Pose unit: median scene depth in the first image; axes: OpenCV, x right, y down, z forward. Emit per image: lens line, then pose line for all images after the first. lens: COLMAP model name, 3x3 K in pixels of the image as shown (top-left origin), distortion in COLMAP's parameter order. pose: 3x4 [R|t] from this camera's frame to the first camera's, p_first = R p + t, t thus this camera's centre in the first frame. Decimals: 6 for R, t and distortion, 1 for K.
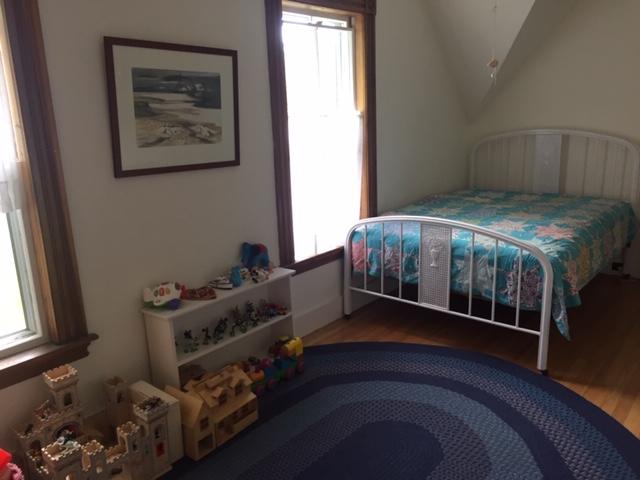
lens RADIAL K [[540.5, 0, 321.0], [0, 540.5, 240.4], [0, 0, 1]] dist [0.009604, -0.011706]
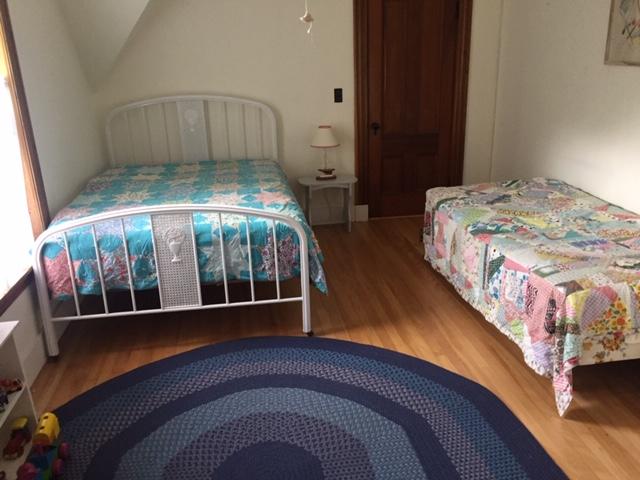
lens RADIAL K [[540.5, 0, 320.7], [0, 540.5, 239.3], [0, 0, 1]] dist [0.009604, -0.011706]
pose [[0.649689, -0.225601, 0.725953, -0.255038], [0.185454, 0.973134, 0.136444, -0.060484], [-0.737232, 0.045985, 0.674073, 0.266593]]
